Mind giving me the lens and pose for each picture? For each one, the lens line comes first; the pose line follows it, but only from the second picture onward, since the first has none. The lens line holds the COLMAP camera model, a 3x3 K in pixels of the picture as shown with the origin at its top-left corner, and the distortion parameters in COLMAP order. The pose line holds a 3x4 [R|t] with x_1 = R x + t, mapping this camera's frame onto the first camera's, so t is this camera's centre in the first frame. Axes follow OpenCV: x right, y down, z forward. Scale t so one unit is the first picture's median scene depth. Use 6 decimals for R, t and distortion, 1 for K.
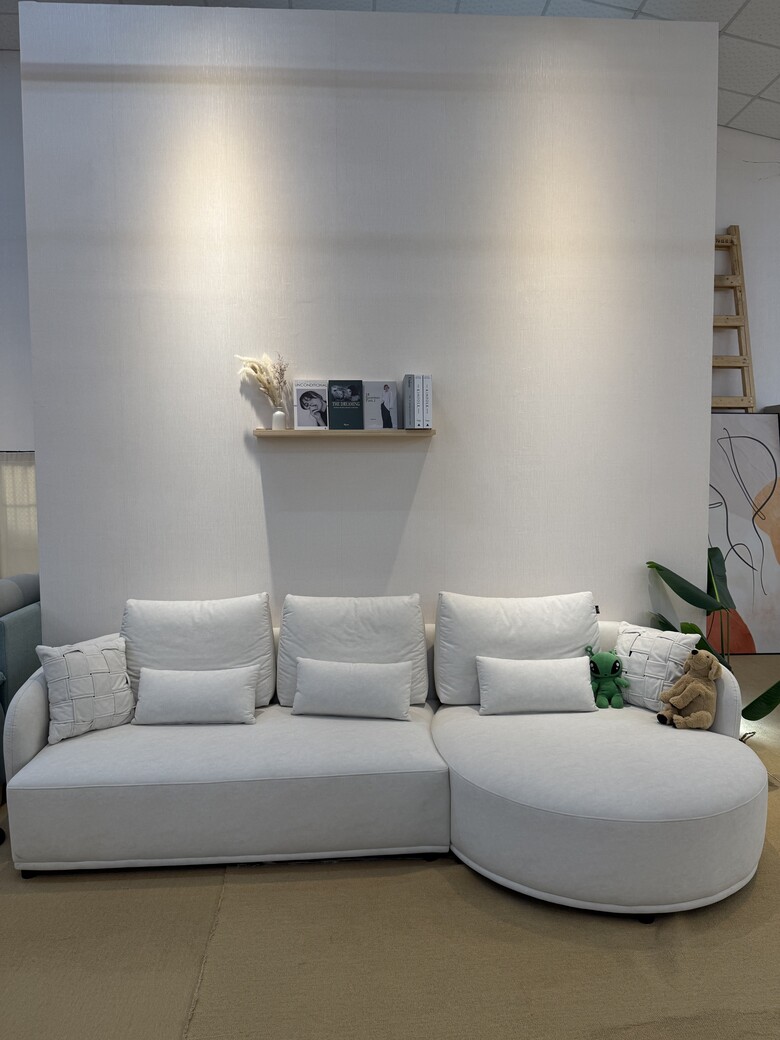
lens RADIAL K [[733.8, 0, 390.0], [0, 733.8, 520.0], [0, 0, 1]] dist [0.035433, -0.067486]
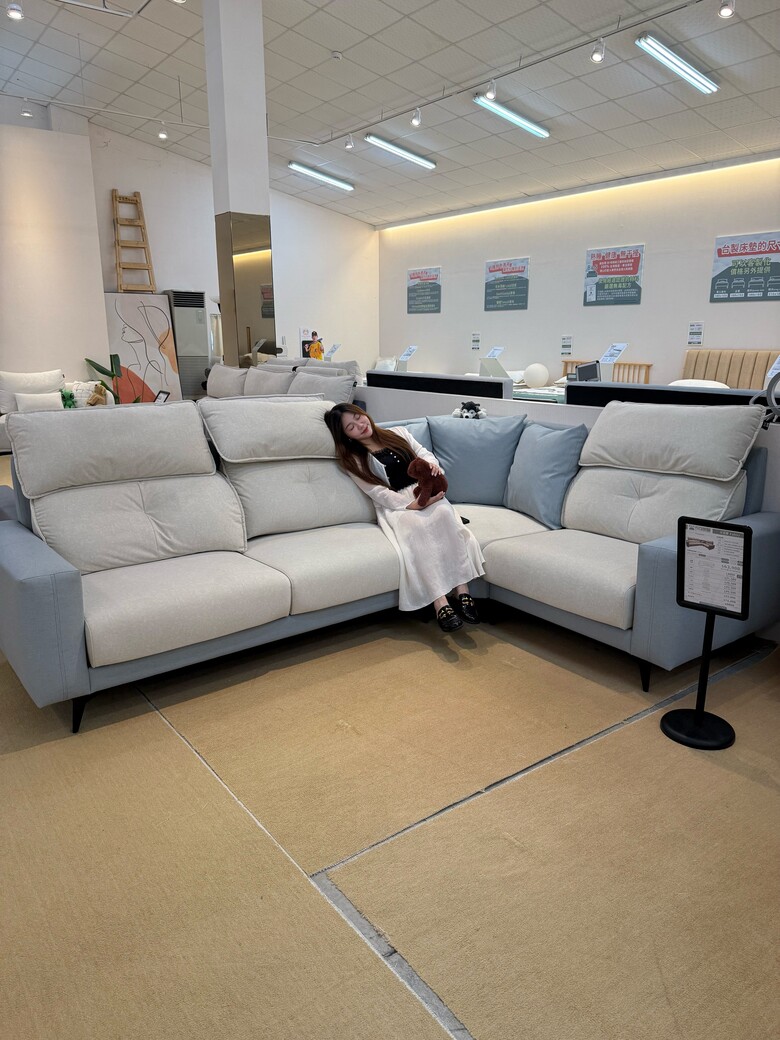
lens RADIAL K [[741.3, 0, 390.0], [0, 741.3, 520.0], [0, 0, 1]] dist [-0.001362, -0.000400]
pose [[0.834968, -0.132202, 0.534182, -0.229618], [0.032355, 0.980829, 0.192167, 0.159830], [-0.549346, -0.143170, 0.823238, -1.929536]]
